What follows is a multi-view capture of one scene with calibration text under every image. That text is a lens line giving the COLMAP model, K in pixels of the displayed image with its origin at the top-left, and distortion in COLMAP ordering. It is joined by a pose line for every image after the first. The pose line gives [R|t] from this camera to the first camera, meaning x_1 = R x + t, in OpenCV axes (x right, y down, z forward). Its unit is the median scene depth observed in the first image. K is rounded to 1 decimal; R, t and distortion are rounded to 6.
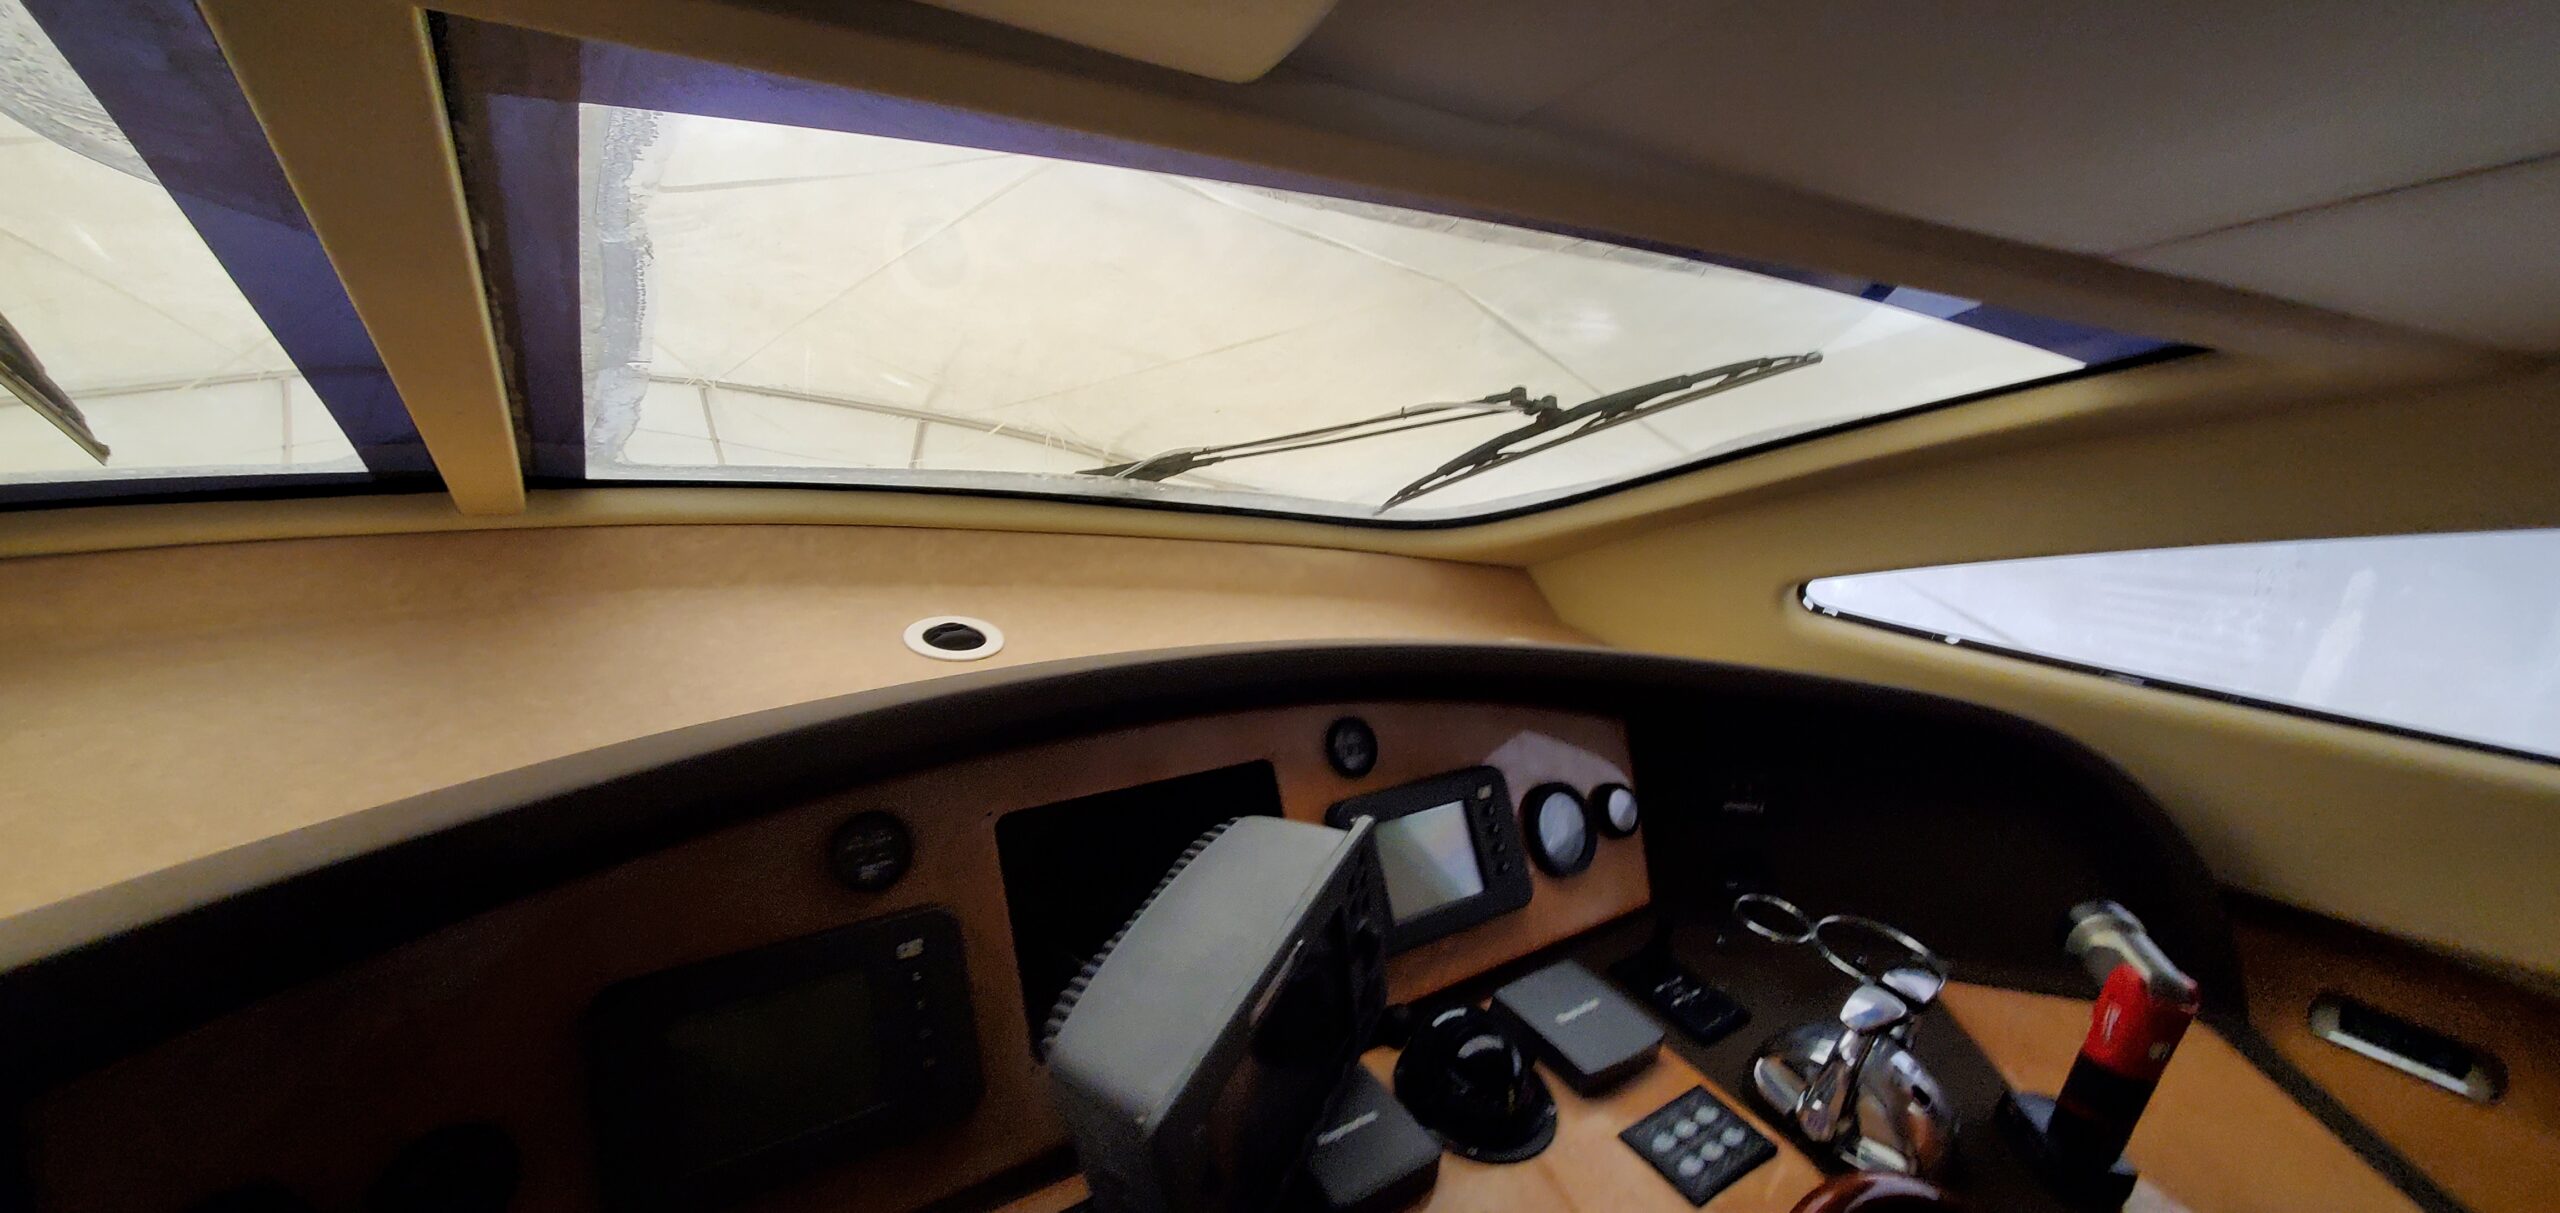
lens RADIAL K [[1009.7, 0, 1265.3], [0, 1009.7, 597.7], [0, 0, 1]] dist [0.008338, -0.003223]
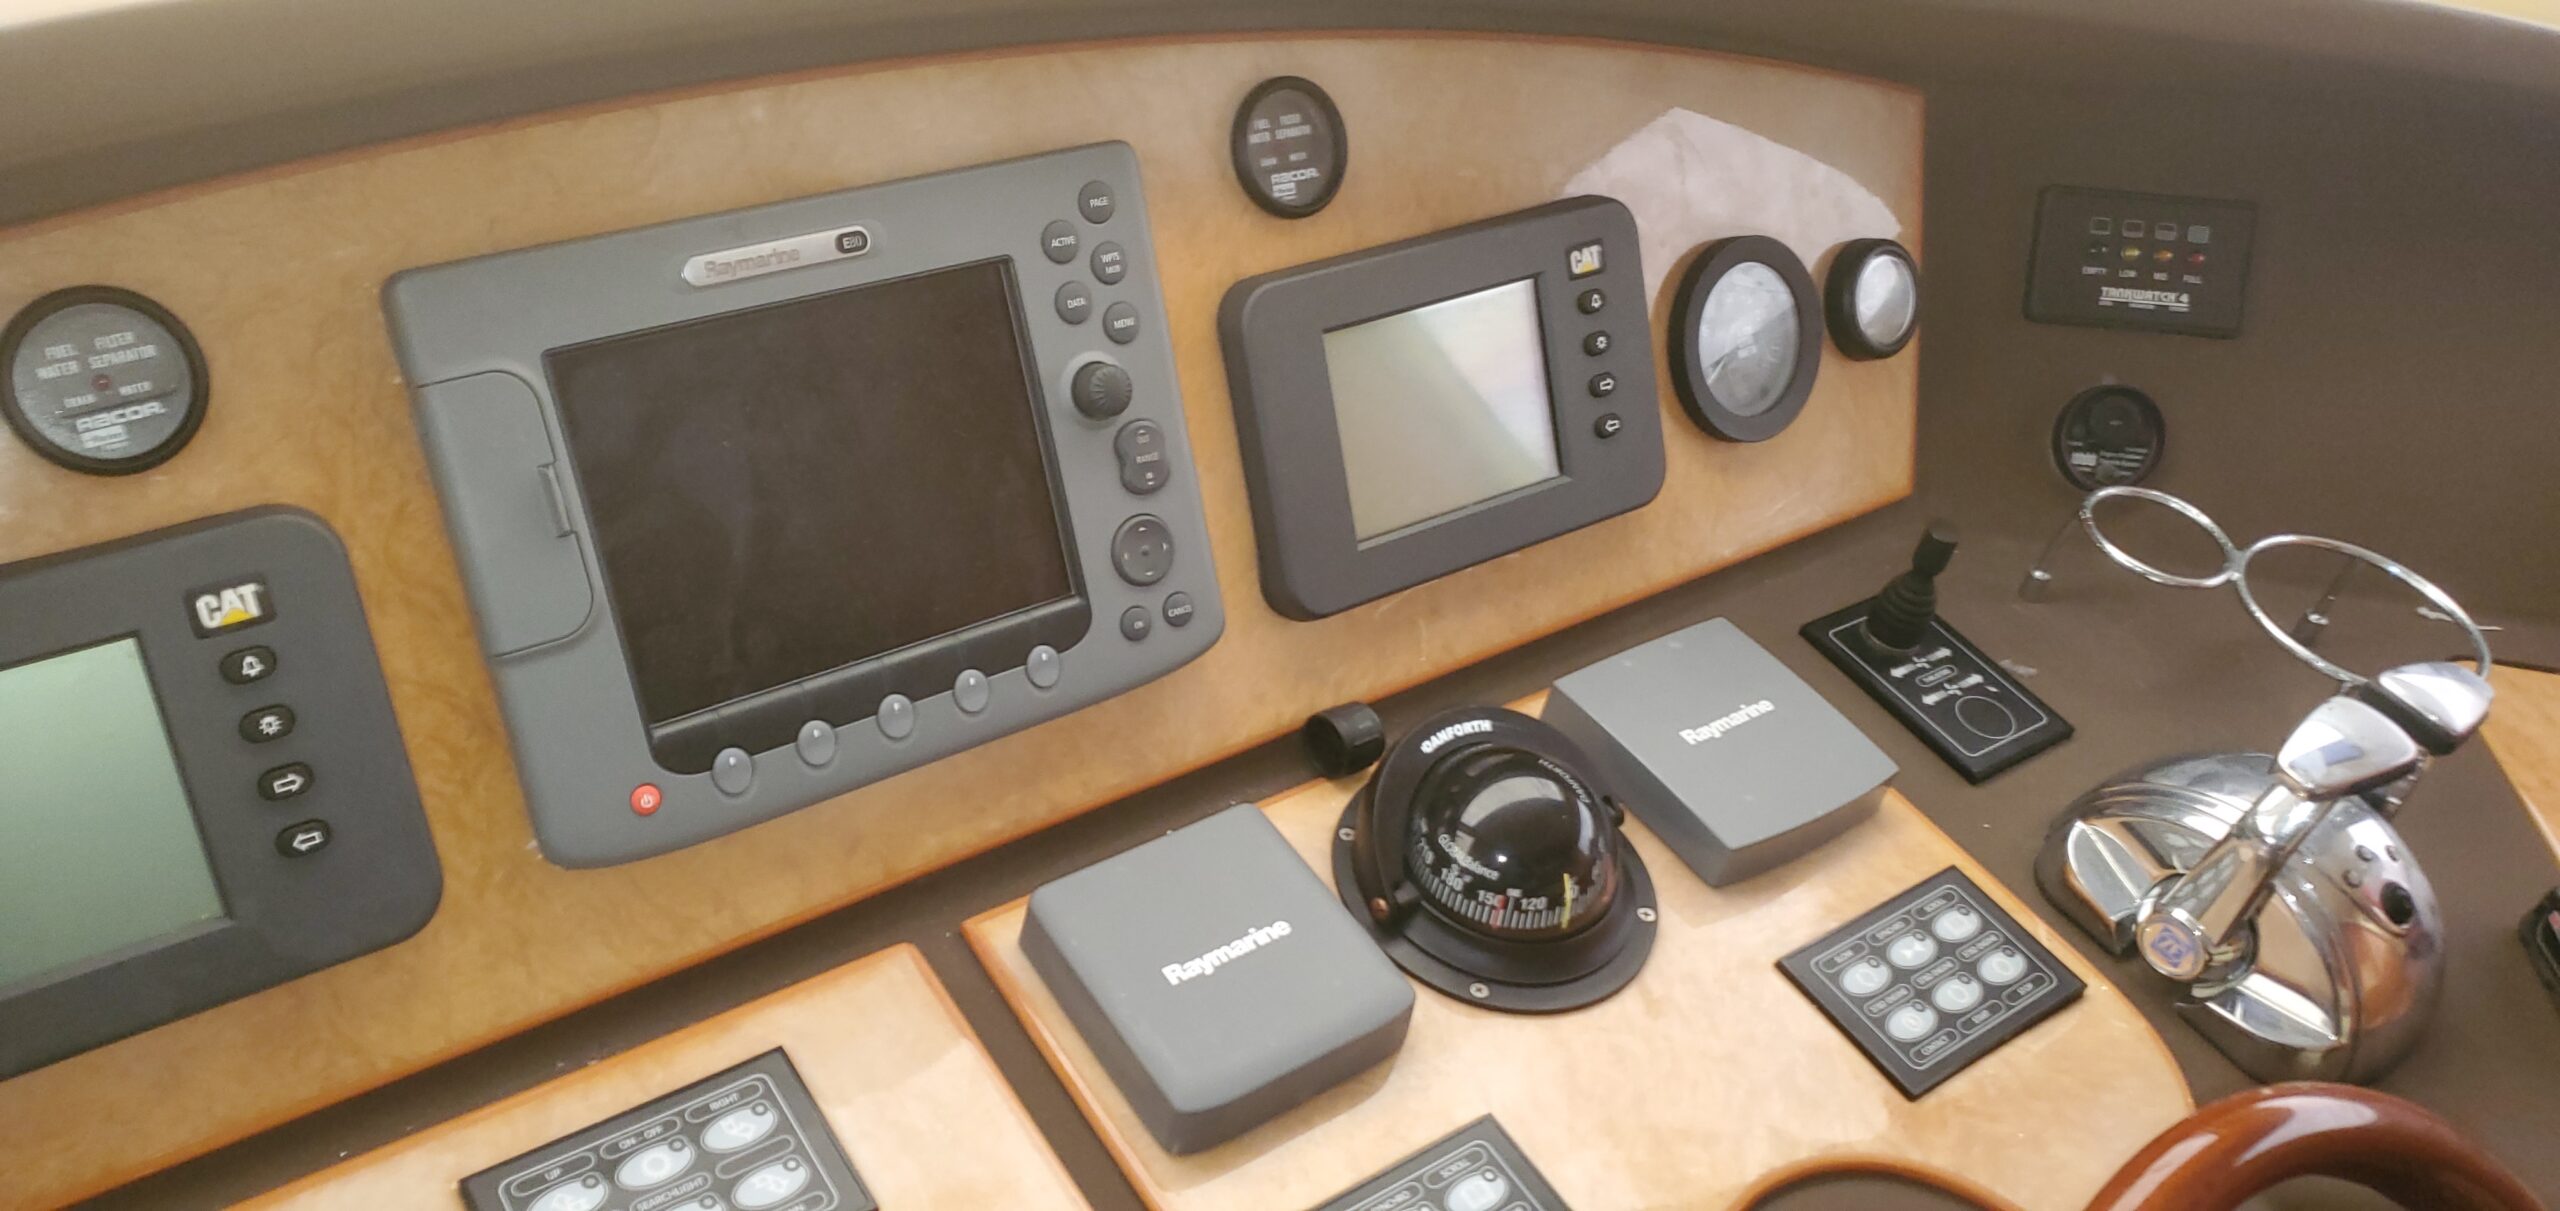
lens RADIAL K [[1996.6, 0, 1214.3], [0, 1996.6, 629.2], [0, 0, 1]] dist [0.025092, -0.006538]
pose [[0.999115, 0.023489, 0.034891, 0.030218], [-0.035400, 0.917570, 0.395995, 0.000596], [-0.022713, -0.396880, 0.917590, 0.146094]]
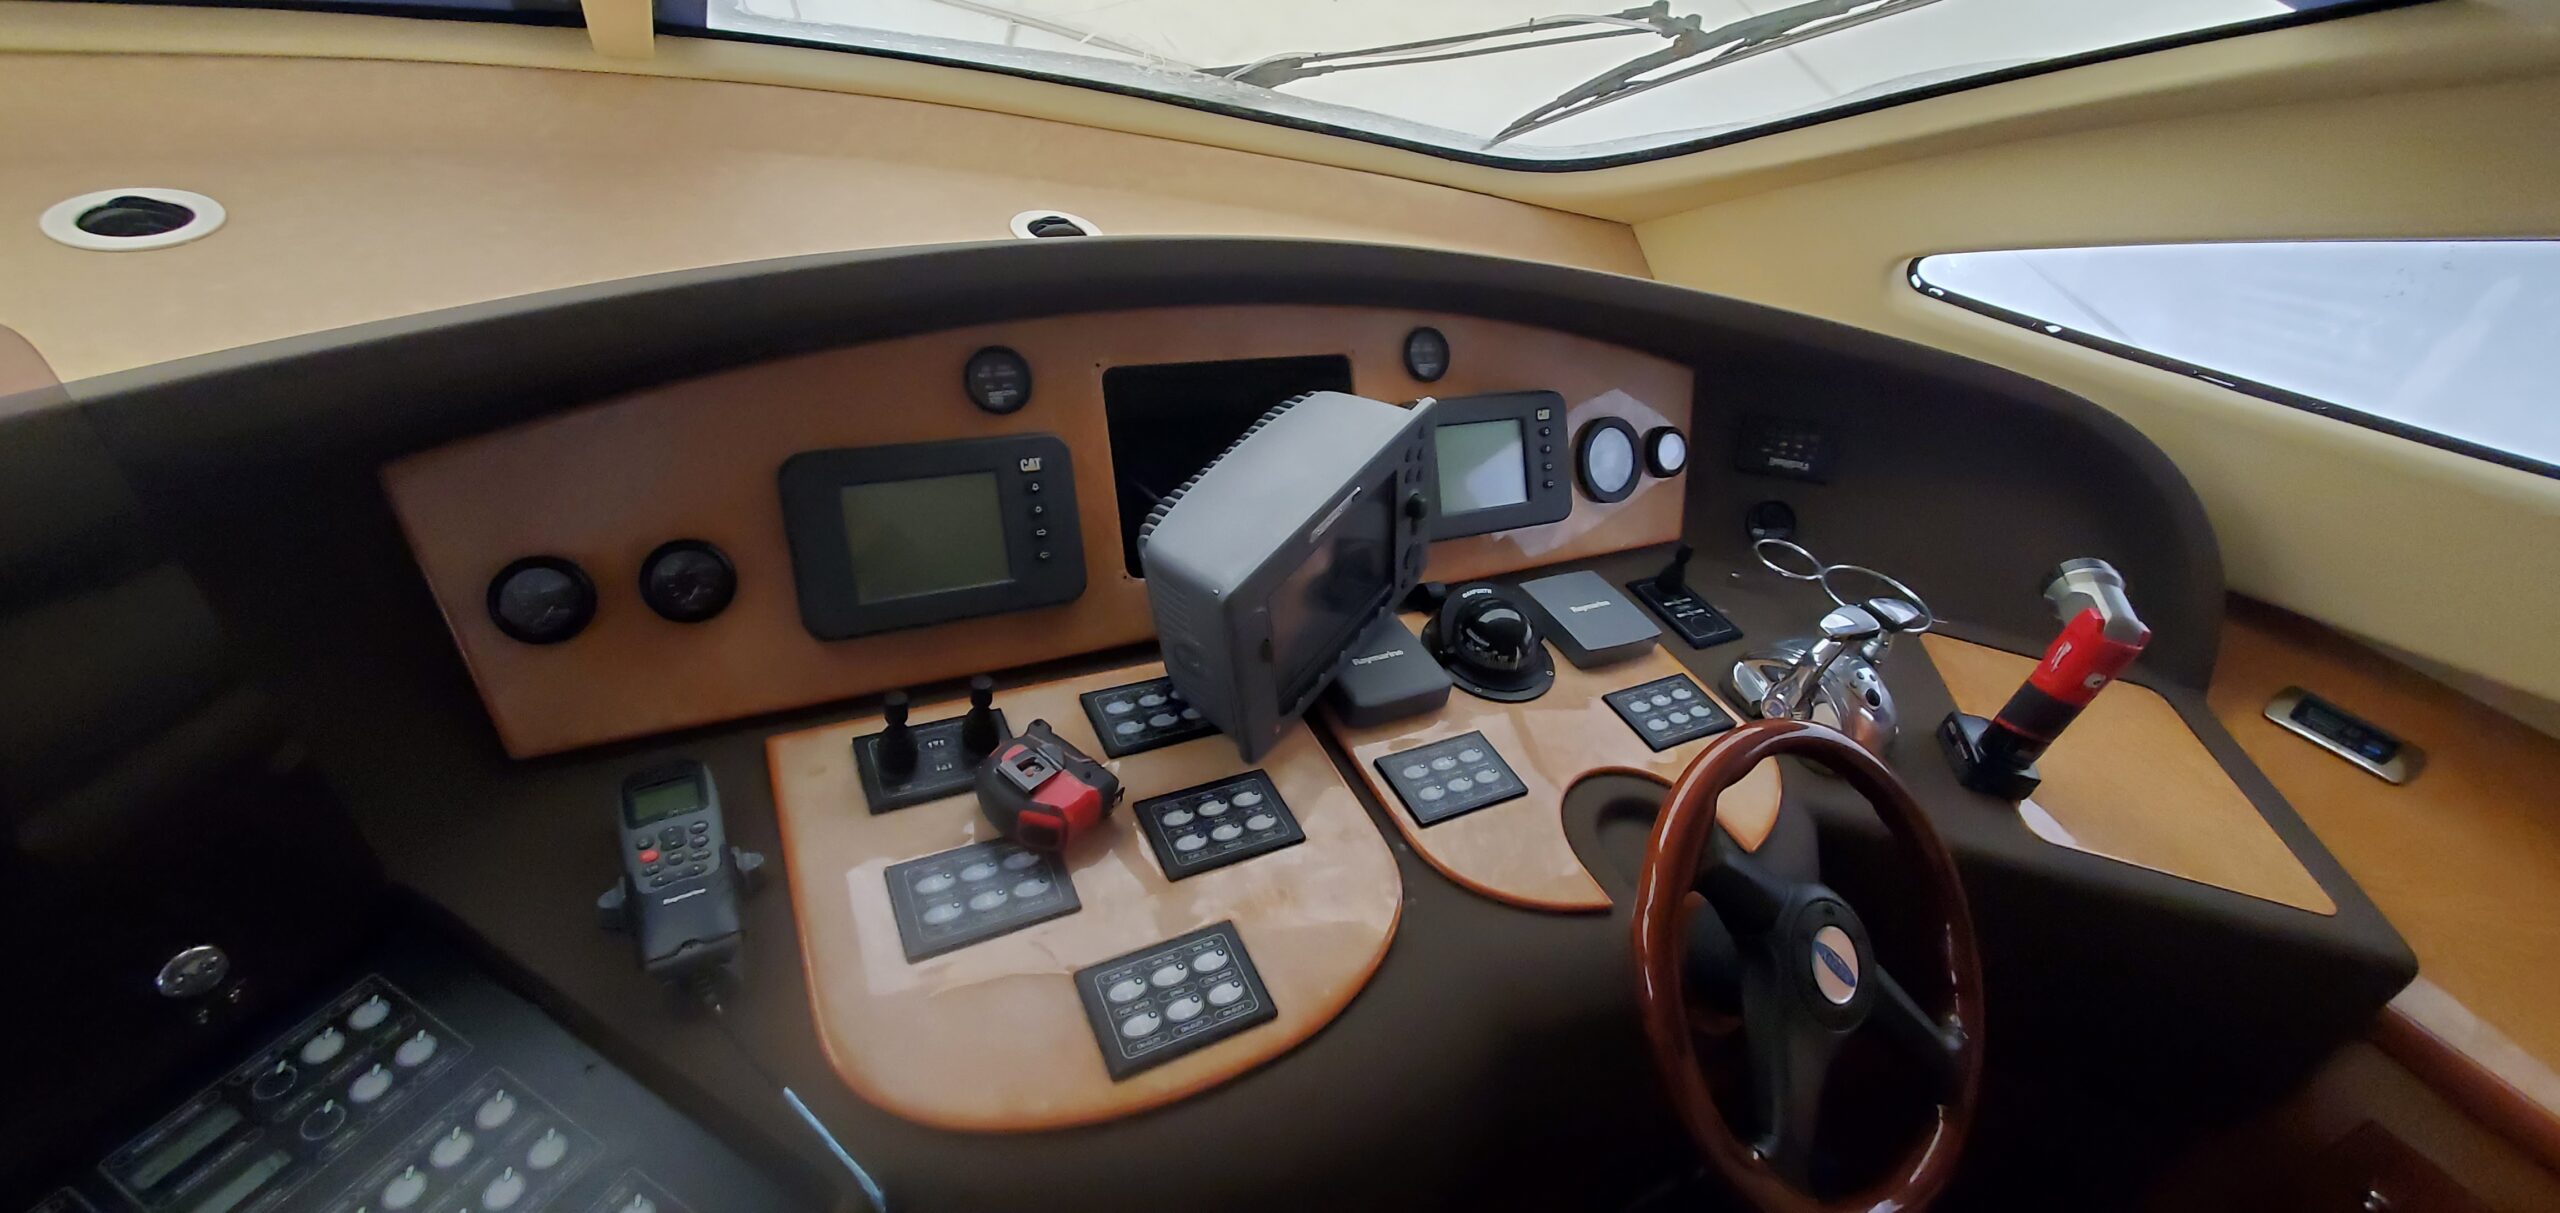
lens RADIAL K [[1009.7, 0, 1263.9], [0, 1009.7, 595.7], [0, 0, 1]] dist [0.008338, -0.003223]
pose [[0.991846, 0.114835, -0.055259, 0.003818], [-0.092141, 0.945752, 0.311549, 0.071953], [0.088038, -0.303917, 0.948622, -0.112416]]
